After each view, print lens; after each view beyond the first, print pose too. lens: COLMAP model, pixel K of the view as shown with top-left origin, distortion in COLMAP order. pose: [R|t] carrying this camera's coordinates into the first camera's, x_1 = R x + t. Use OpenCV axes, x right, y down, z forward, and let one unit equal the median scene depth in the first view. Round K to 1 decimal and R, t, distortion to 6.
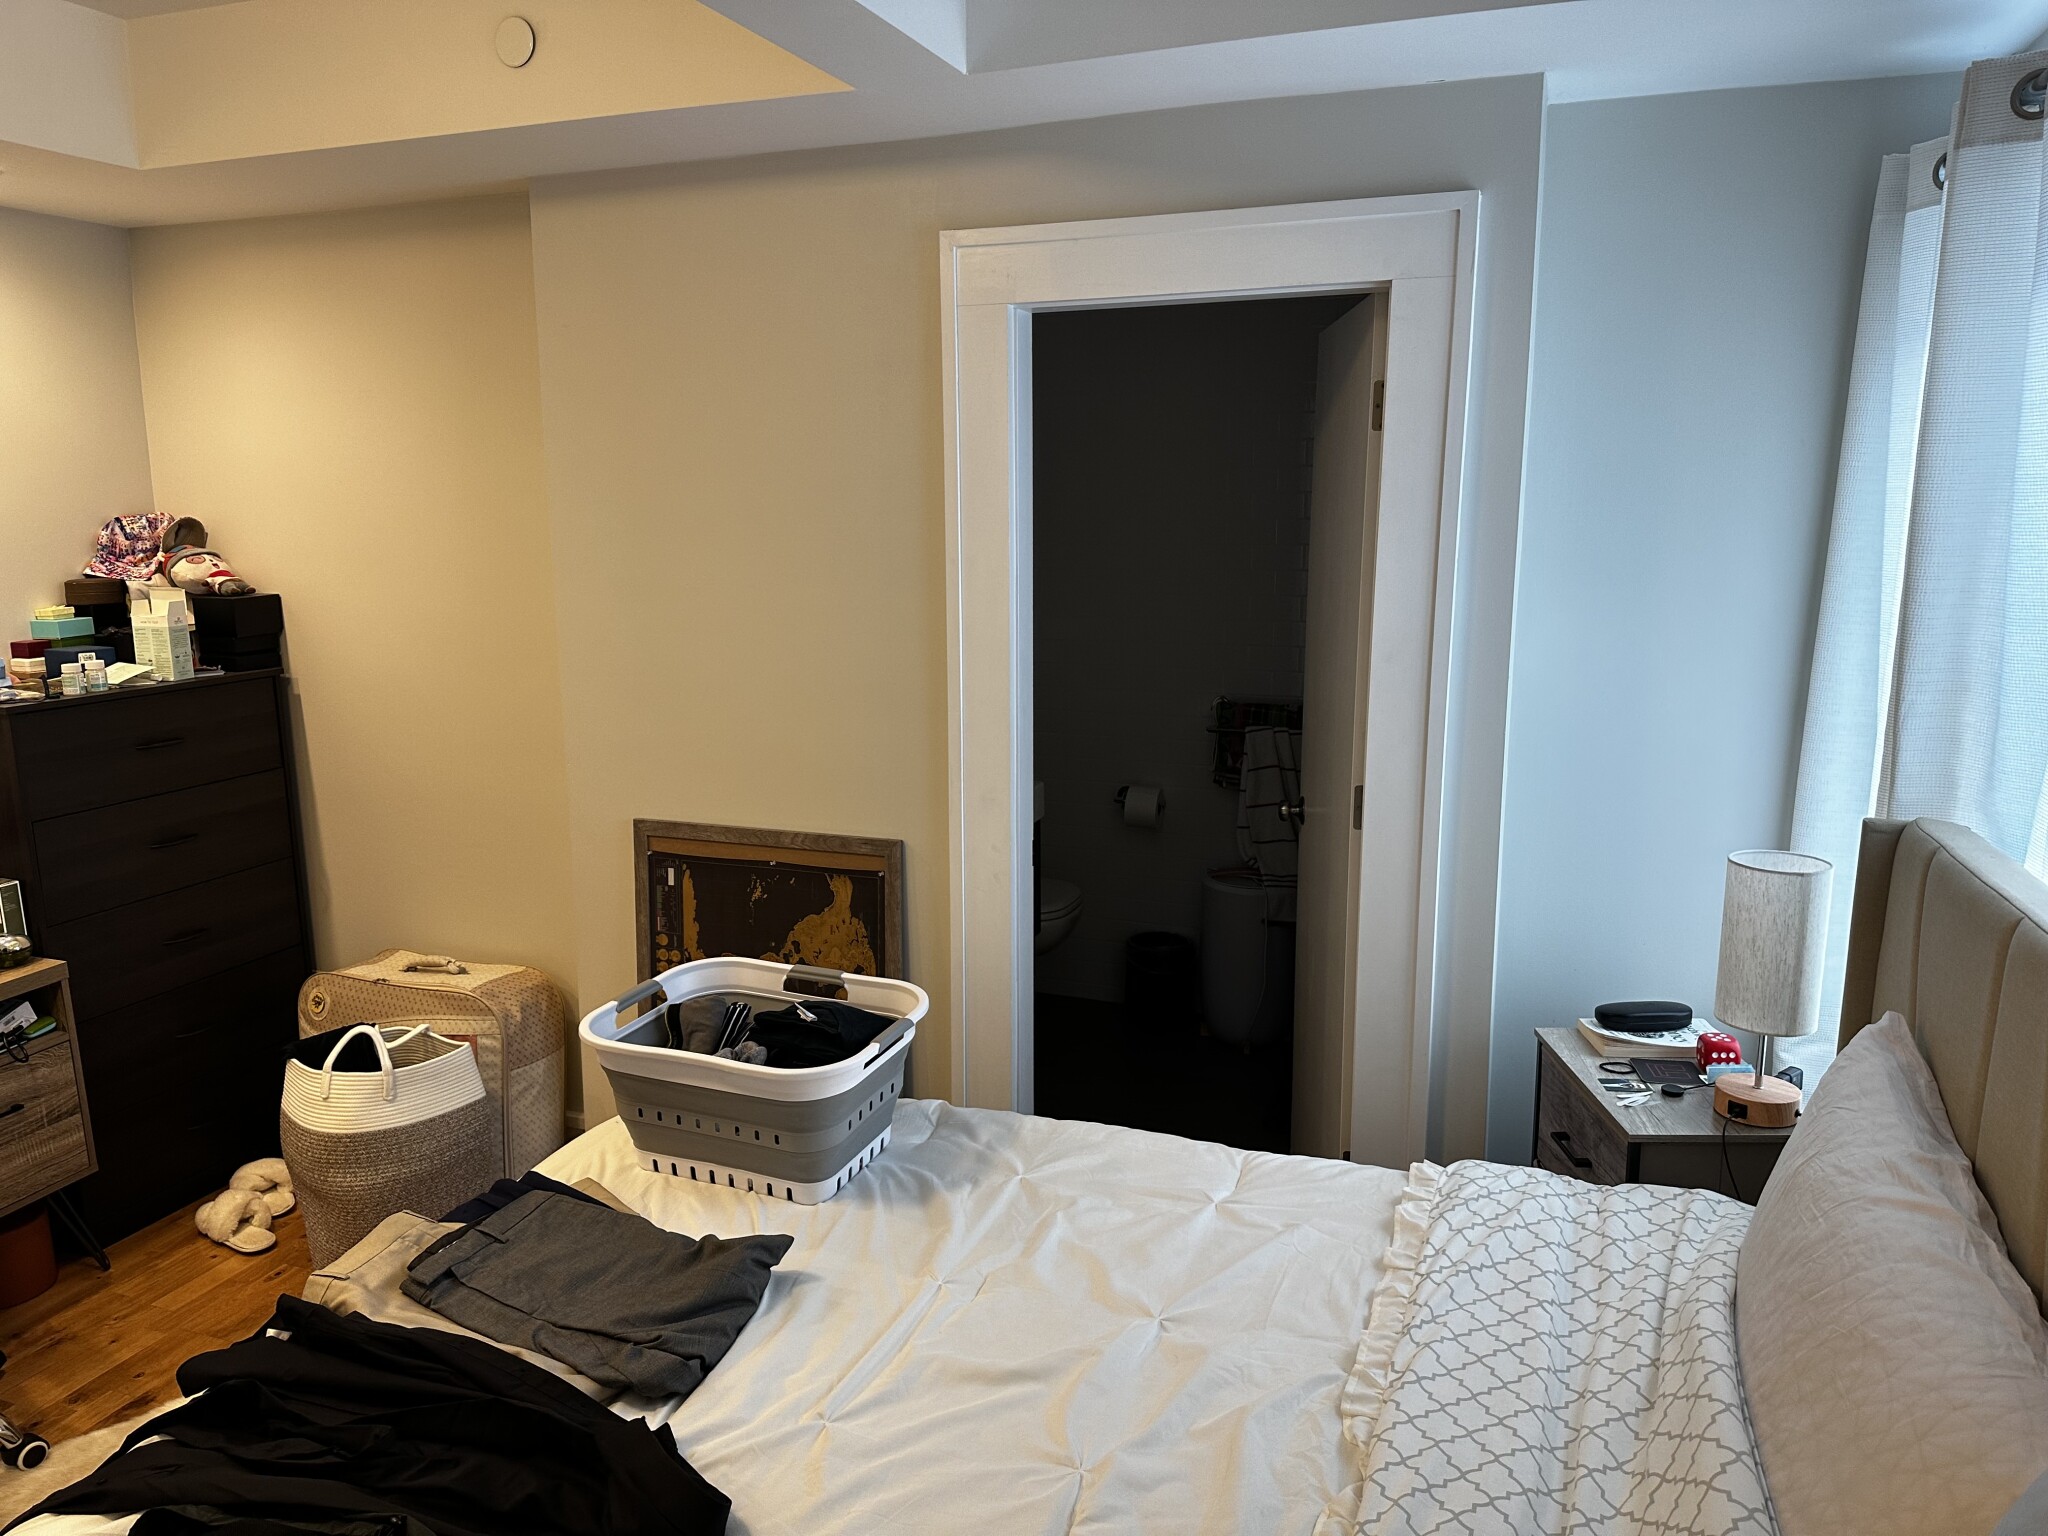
lens RADIAL K [[1448.5, 0, 1026.6], [0, 1448.5, 762.9], [0, 0, 1]] dist [0.047268, -0.057962]
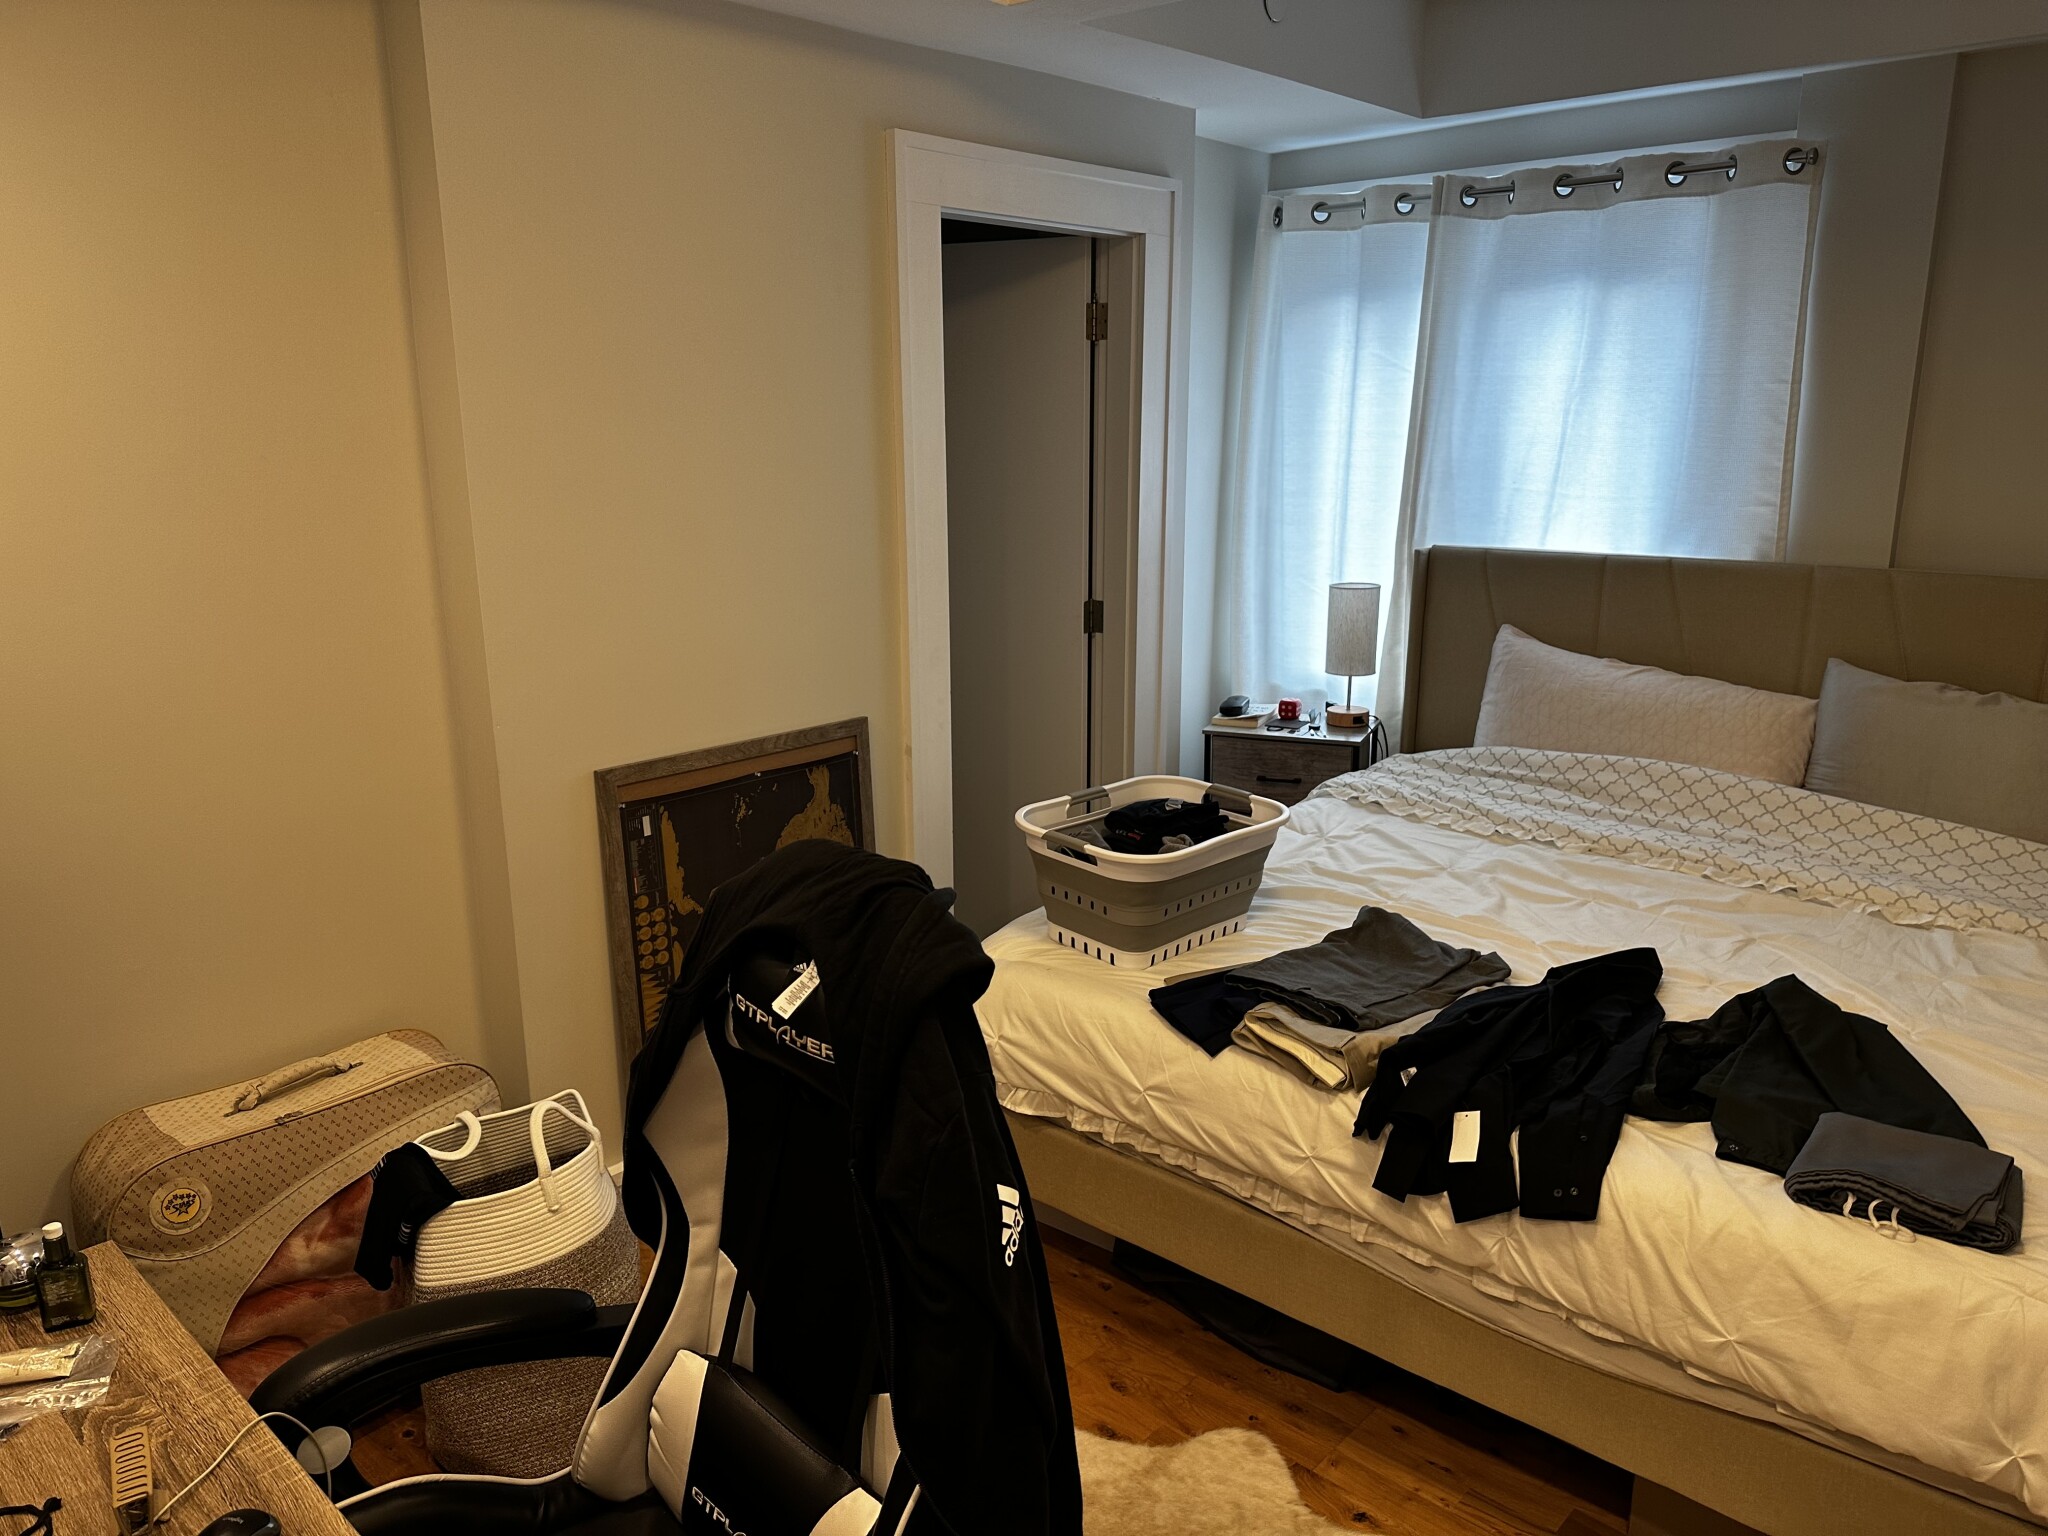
lens RADIAL K [[1427.6, 0, 1031.9], [0, 1427.6, 776.4], [0, 0, 1]] dist [0.113895, -0.142194]
pose [[0.378041, -0.221398, 0.898926, -0.952187], [0.177112, 0.970345, 0.164504, -0.052292], [-0.908689, 0.097022, 0.406042, 0.454609]]
